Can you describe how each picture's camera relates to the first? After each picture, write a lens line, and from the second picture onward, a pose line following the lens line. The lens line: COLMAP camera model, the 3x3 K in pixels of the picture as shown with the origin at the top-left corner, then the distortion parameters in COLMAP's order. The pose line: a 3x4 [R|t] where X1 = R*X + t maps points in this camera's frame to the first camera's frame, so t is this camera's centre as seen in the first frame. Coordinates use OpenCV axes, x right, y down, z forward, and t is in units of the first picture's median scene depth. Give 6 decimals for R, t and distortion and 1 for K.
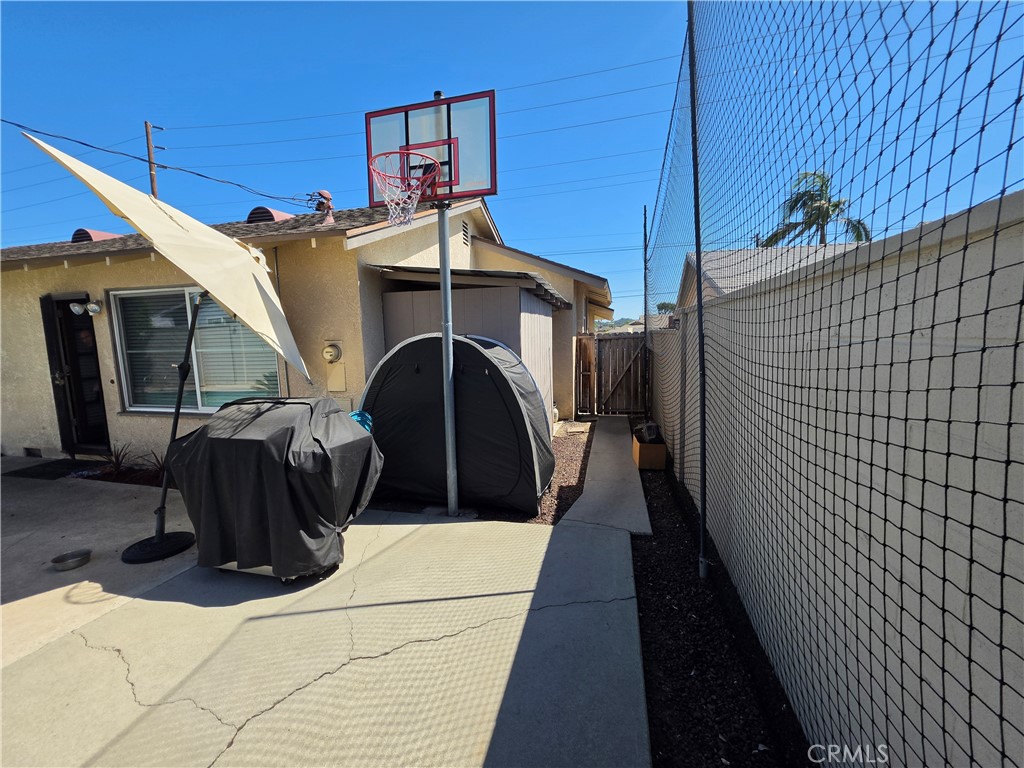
lens RADIAL K [[411.7, 0, 510.5], [0, 411.7, 384.7], [0, 0, 1]] dist [-0.003870, 0.000325]
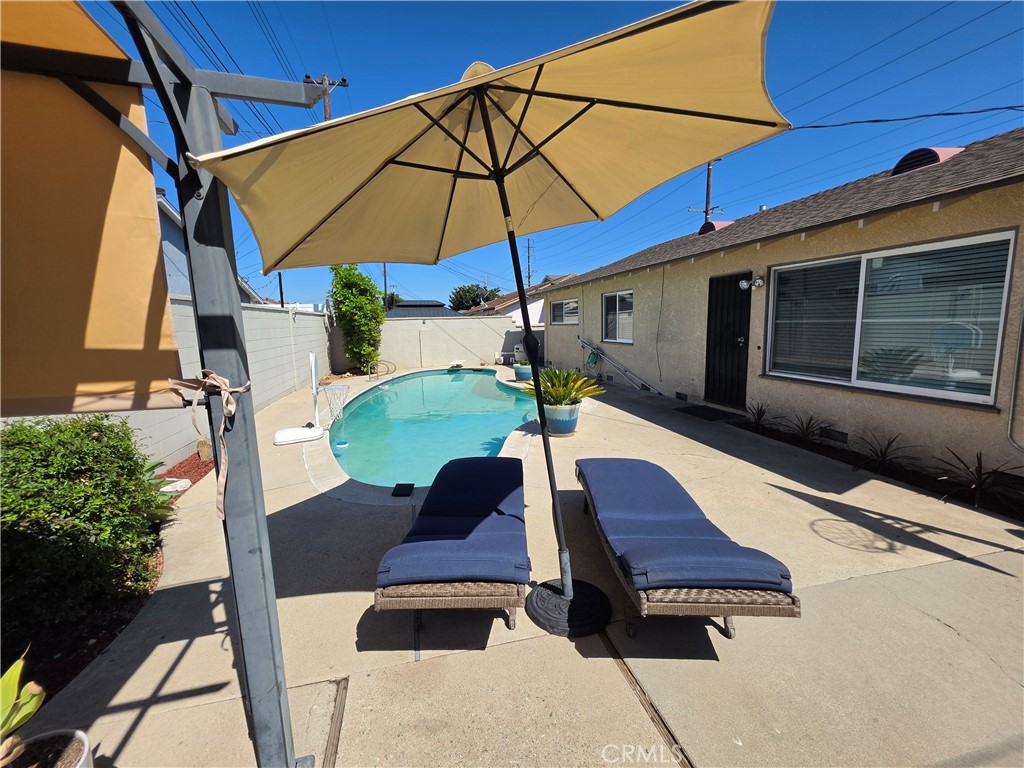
lens RADIAL K [[411.7, 0, 515.0], [0, 411.7, 383.2], [0, 0, 1]] dist [-0.003870, 0.000325]
pose [[0.482650, 0.137084, -0.865019, -0.290591], [-0.086875, 0.990297, 0.108464, 0.025127], [0.871494, 0.022799, 0.489876, -0.151958]]
